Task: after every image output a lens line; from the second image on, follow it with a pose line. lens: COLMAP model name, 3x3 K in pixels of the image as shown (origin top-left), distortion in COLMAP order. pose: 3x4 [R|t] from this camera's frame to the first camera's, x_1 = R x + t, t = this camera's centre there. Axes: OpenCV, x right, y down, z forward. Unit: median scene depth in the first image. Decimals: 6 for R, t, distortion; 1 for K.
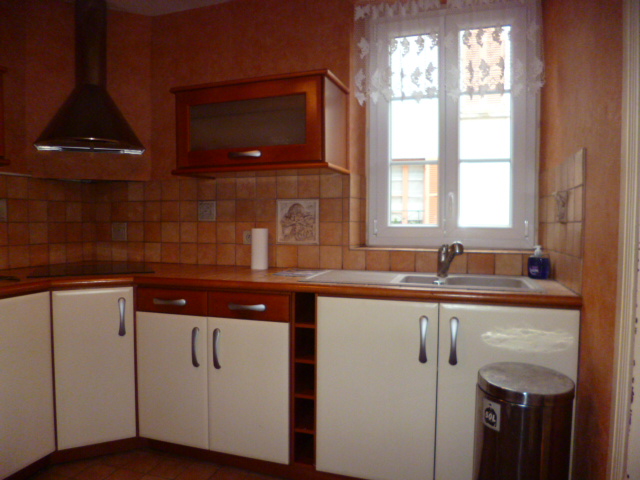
lens RADIAL K [[460.2, 0, 320.0], [0, 460.2, 240.0], [0, 0, 1]] dist [-0.010317, -0.003806]
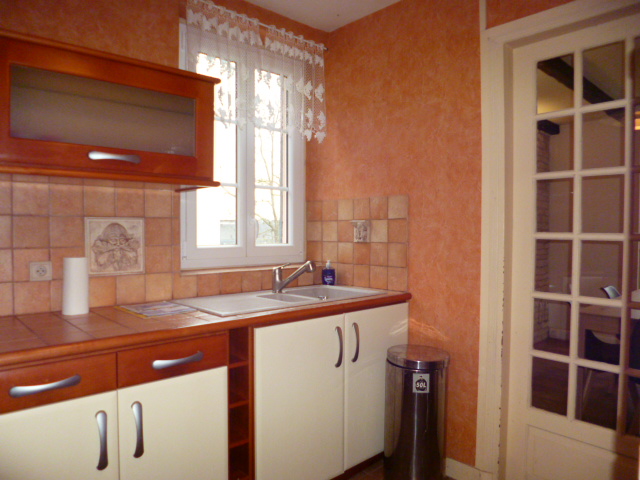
lens RADIAL K [[460.2, 0, 320.0], [0, 460.2, 240.0], [0, 0, 1]] dist [-0.010317, -0.003806]
pose [[0.493583, -0.018477, 0.869502, -0.564207], [0.033878, 0.999424, 0.002006, -0.040756], [-0.869039, 0.028467, 0.493925, 0.318679]]
